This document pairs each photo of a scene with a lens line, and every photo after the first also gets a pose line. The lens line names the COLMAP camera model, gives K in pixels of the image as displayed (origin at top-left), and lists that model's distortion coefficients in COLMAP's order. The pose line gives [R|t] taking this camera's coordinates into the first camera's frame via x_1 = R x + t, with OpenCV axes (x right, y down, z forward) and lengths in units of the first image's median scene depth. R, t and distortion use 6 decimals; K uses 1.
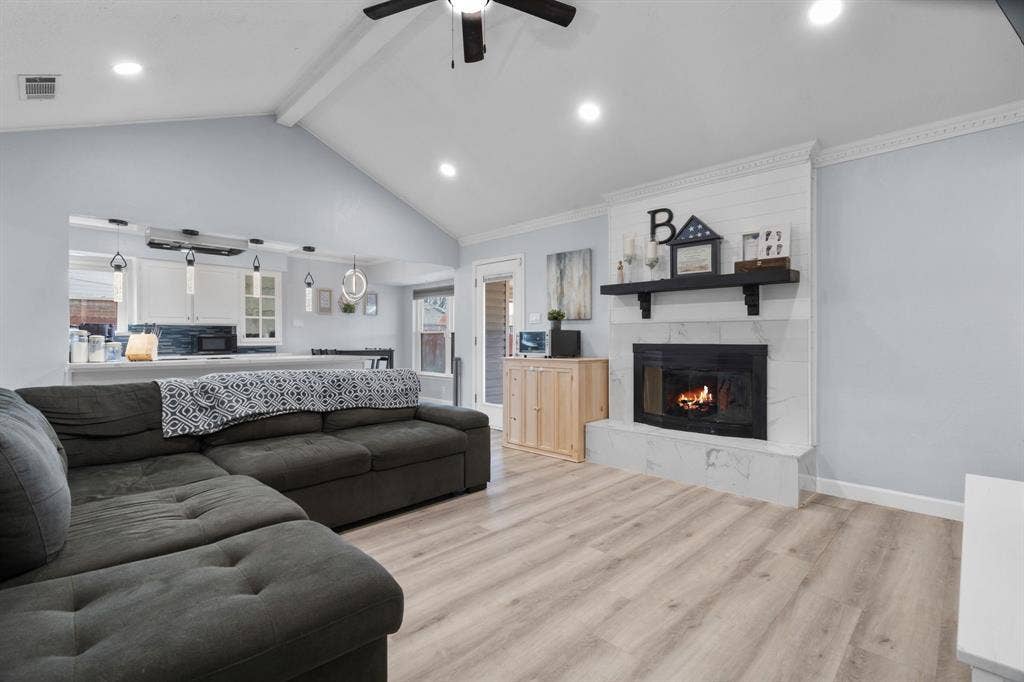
lens RADIAL K [[469.2, 0, 511.2], [0, 469.2, 337.2], [0, 0, 1]] dist [-0.004040, 0.000217]
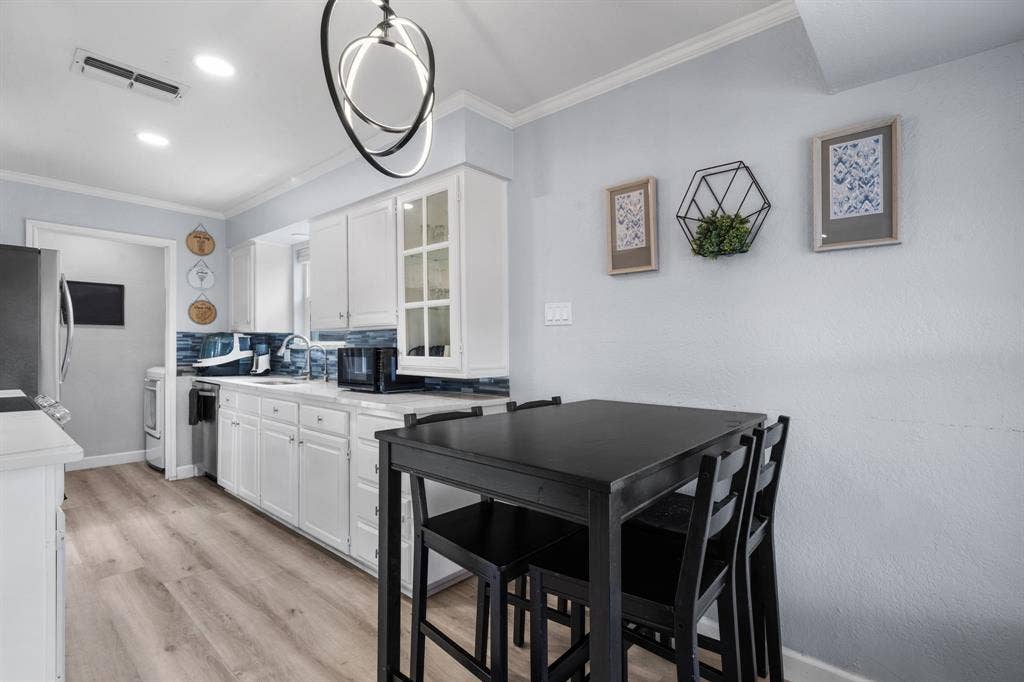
lens RADIAL K [[469.2, 0, 511.2], [0, 469.2, 337.2], [0, 0, 1]] dist [-0.004040, 0.000217]
pose [[0.078732, -0.012873, -0.996813, -0.237636], [0.000527, 0.999917, -0.012872, -0.015255], [0.996896, 0.000488, 0.078732, 1.674118]]
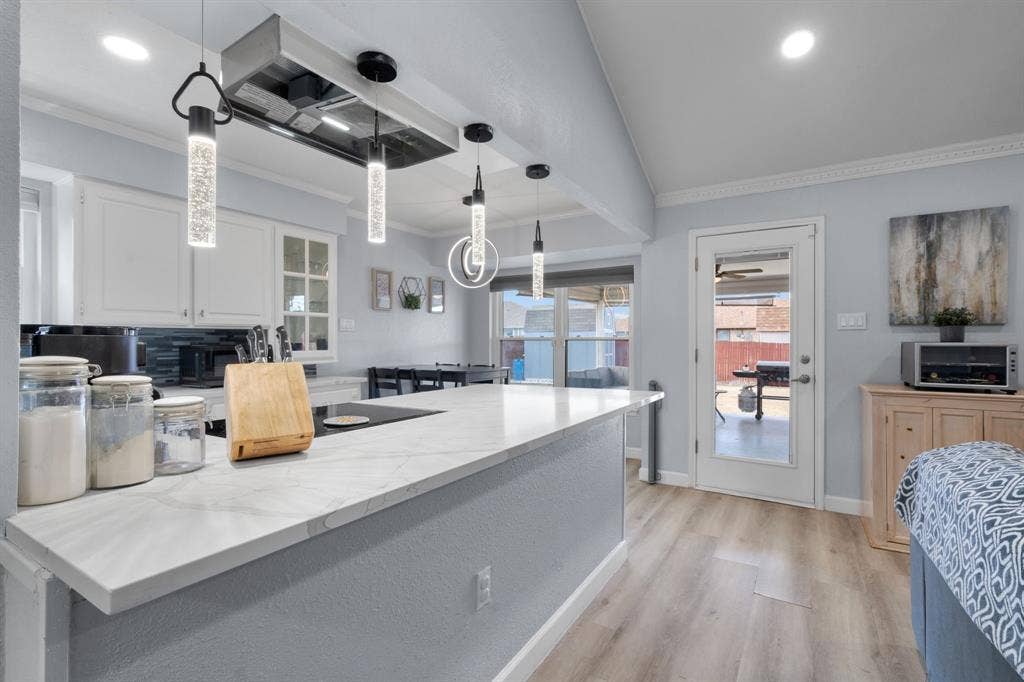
lens RADIAL K [[469.2, 0, 511.2], [0, 469.2, 337.2], [0, 0, 1]] dist [-0.004040, 0.000217]
pose [[0.973936, 0.003503, 0.226798, -0.686467], [-0.002856, 0.999991, -0.003179, -0.021678], [-0.226807, 0.002449, 0.973937, 0.657624]]
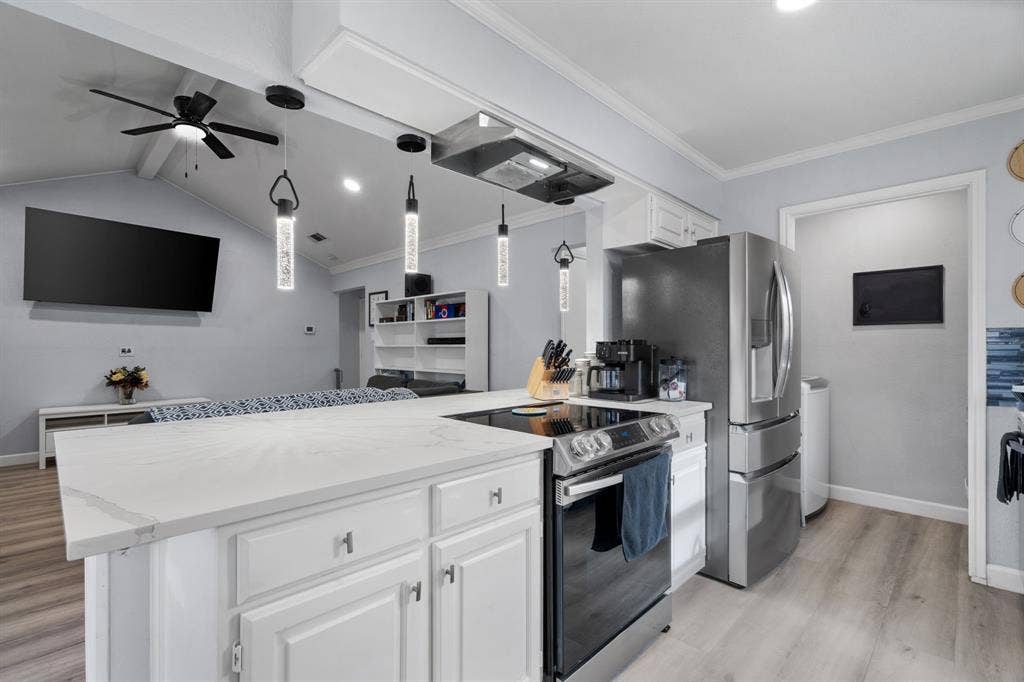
lens RADIAL K [[460.4, 0, 510.1], [0, 460.4, 344.7], [0, 0, 1]] dist [-0.000613, 0.000082]
pose [[-0.999954, 0.002636, -0.009189, -0.707328], [0.002767, 0.999894, -0.014288, -0.013575], [0.009151, -0.014313, -0.999856, 1.601353]]
